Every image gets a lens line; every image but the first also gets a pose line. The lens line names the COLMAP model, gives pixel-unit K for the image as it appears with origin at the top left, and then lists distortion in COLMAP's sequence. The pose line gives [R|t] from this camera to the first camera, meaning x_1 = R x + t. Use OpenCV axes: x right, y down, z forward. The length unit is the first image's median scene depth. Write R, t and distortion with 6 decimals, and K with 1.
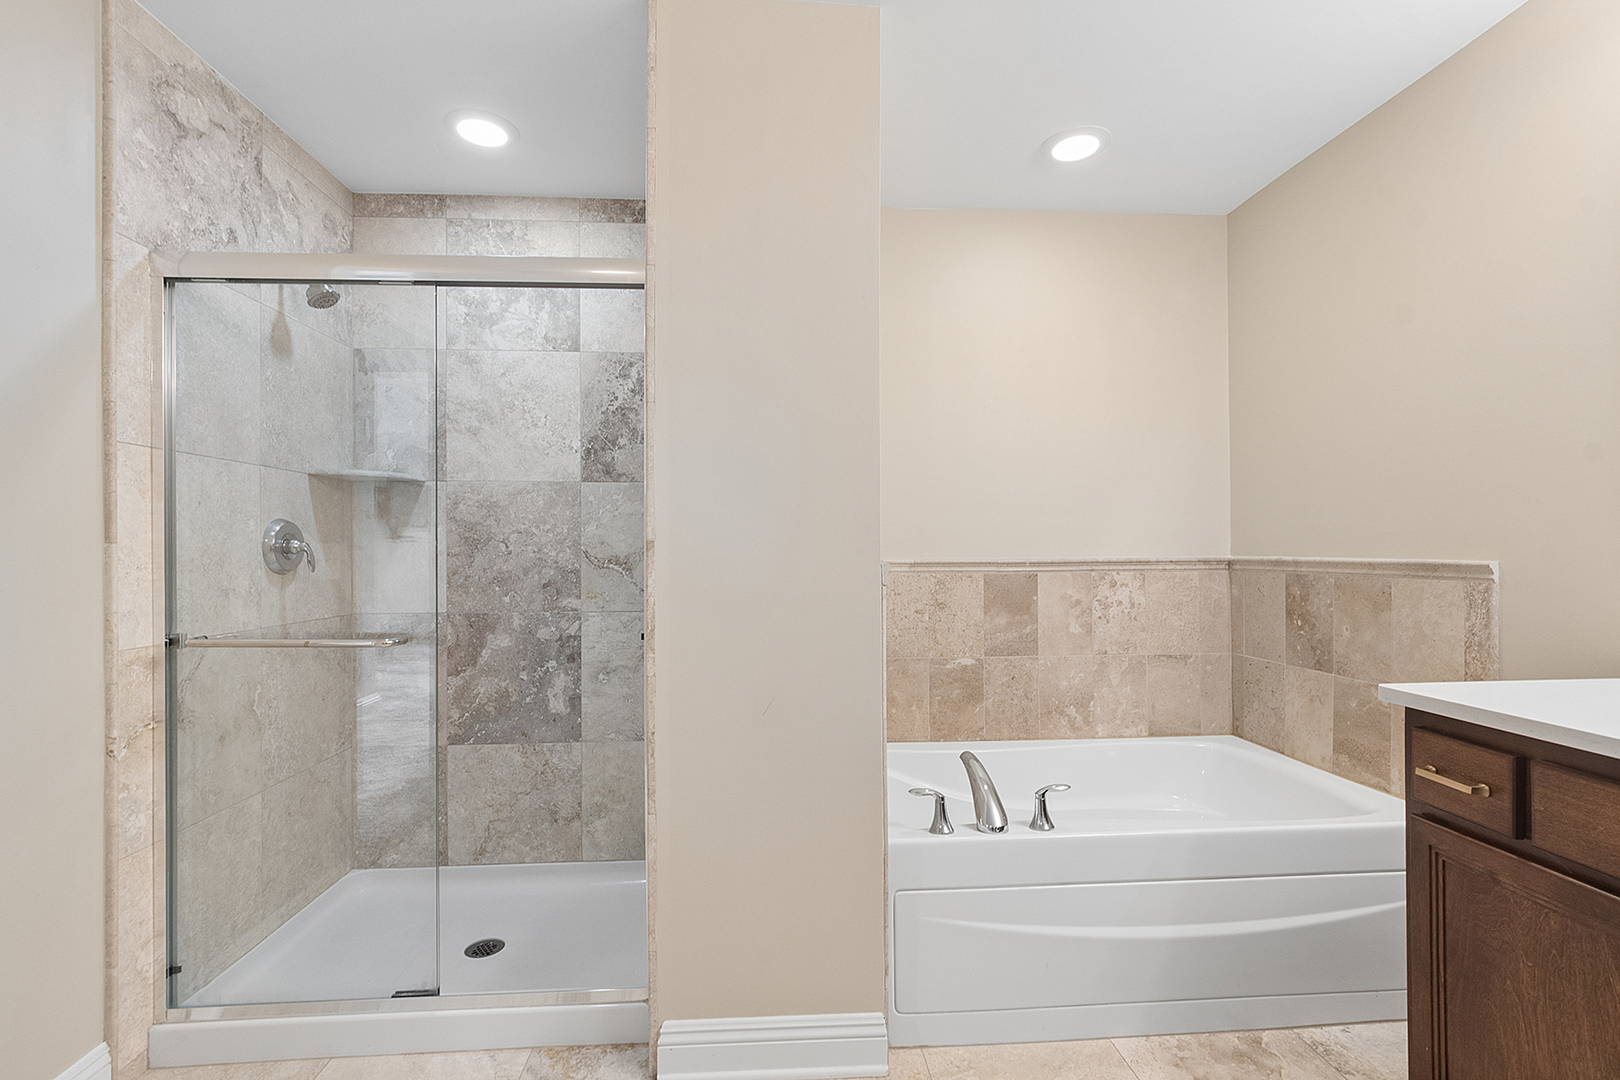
lens RADIAL K [[714.9, 0, 799.8], [0, 714.9, 543.1], [0, 0, 1]] dist [0.002583, -0.008071]
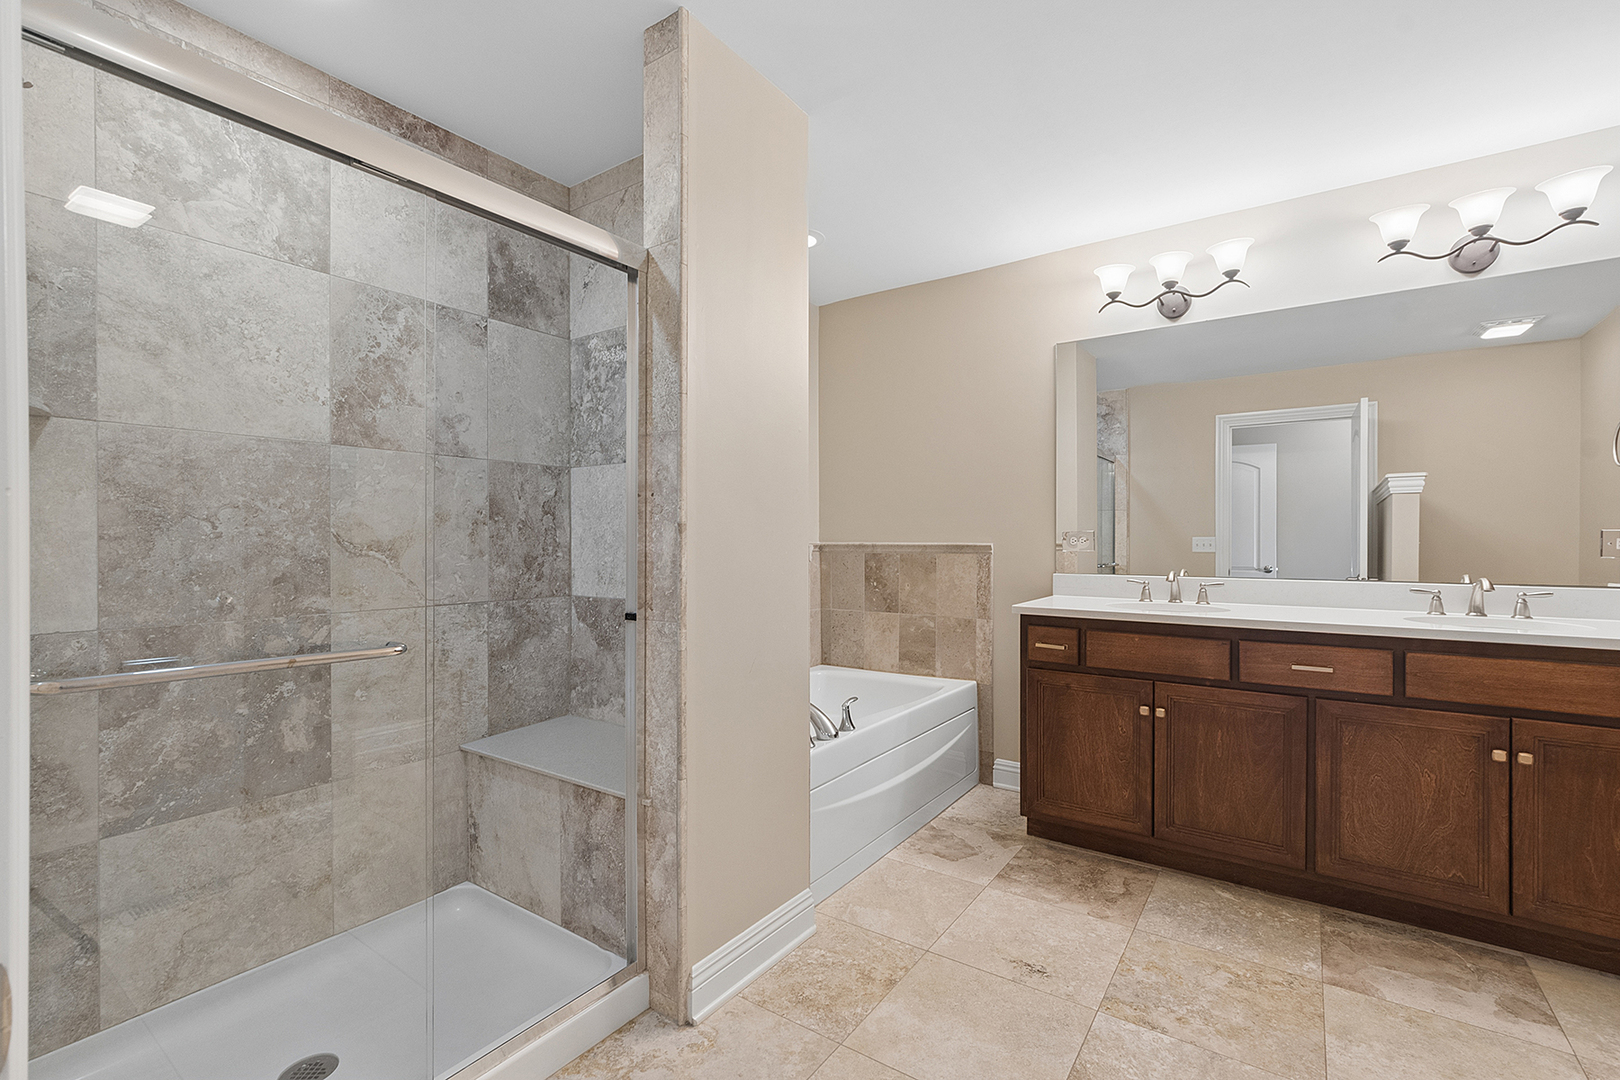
lens RADIAL K [[732.3, 0, 789.3], [0, 732.3, 537.2], [0, 0, 1]] dist [-0.005448, -0.000877]
pose [[0.623819, 0.006513, 0.781542, -0.612663], [-0.009628, 0.999953, -0.000648, 0.010066], [-0.781509, -0.007121, 0.623853, 0.124971]]
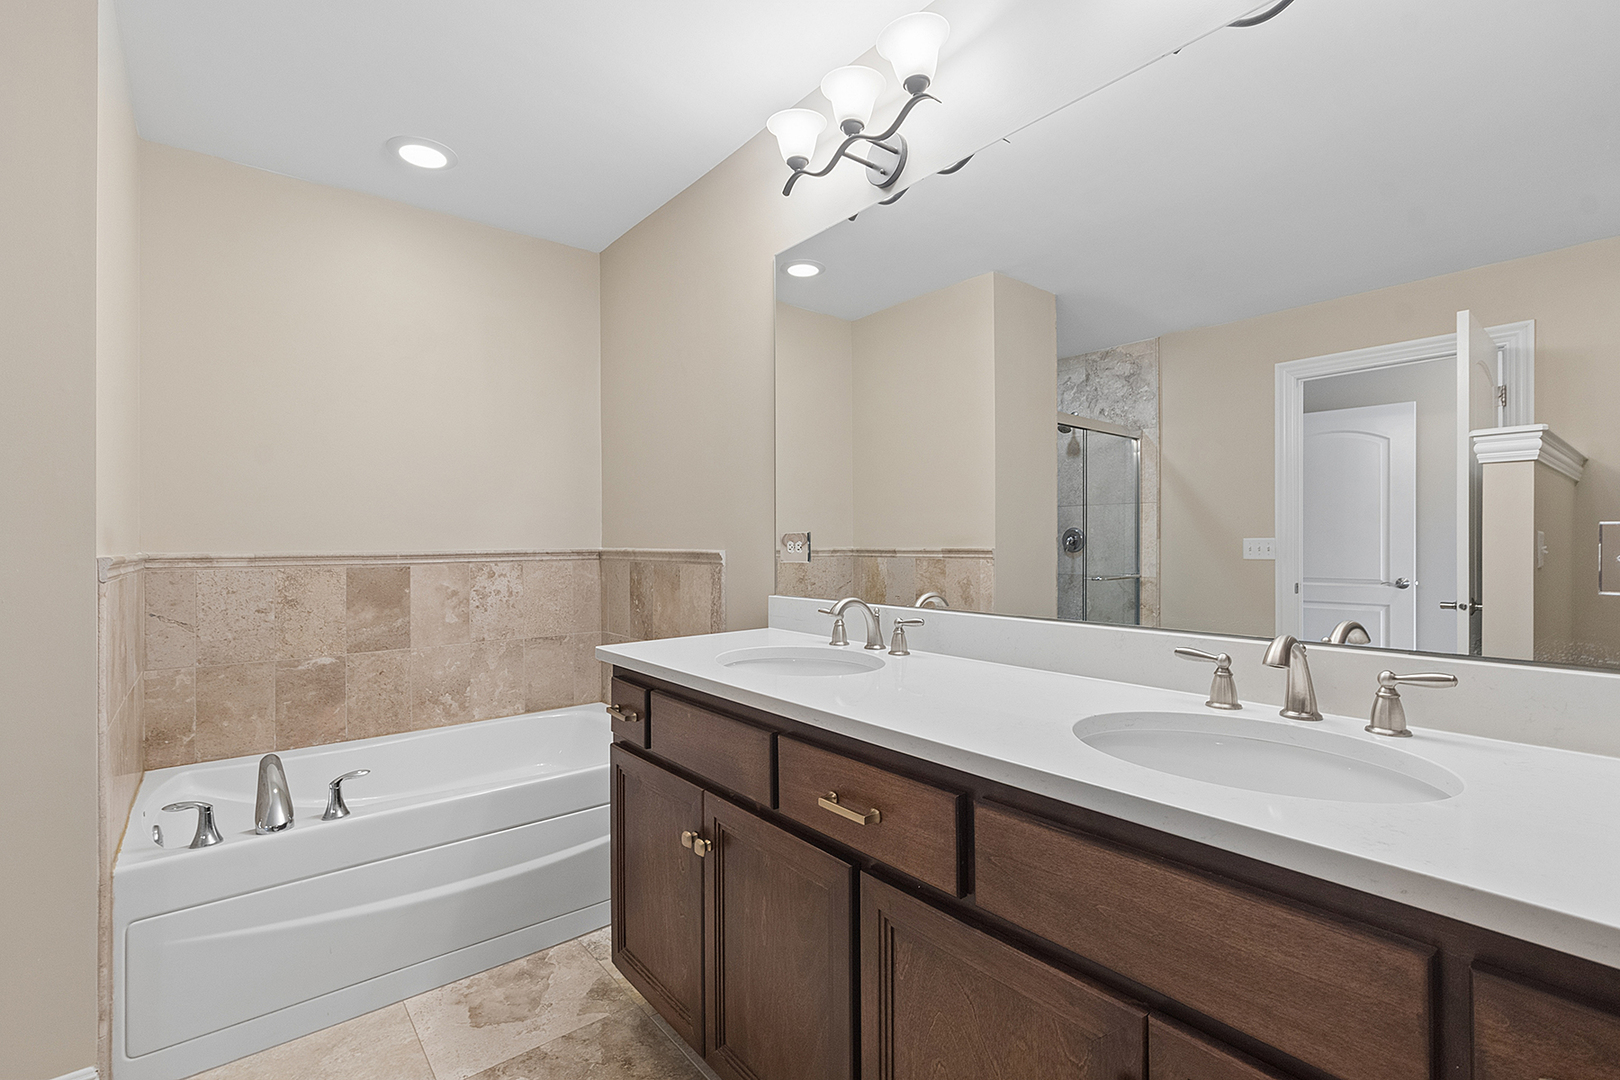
lens RADIAL K [[722.9, 0, 810.6], [0, 722.9, 534.6], [0, 0, 1]] dist [-0.002395, -0.000564]
pose [[0.810054, 0.005773, 0.586327, 0.194464], [-0.003960, 0.999983, -0.004375, 0.000428], [-0.586342, 0.001222, 0.810063, -0.153547]]
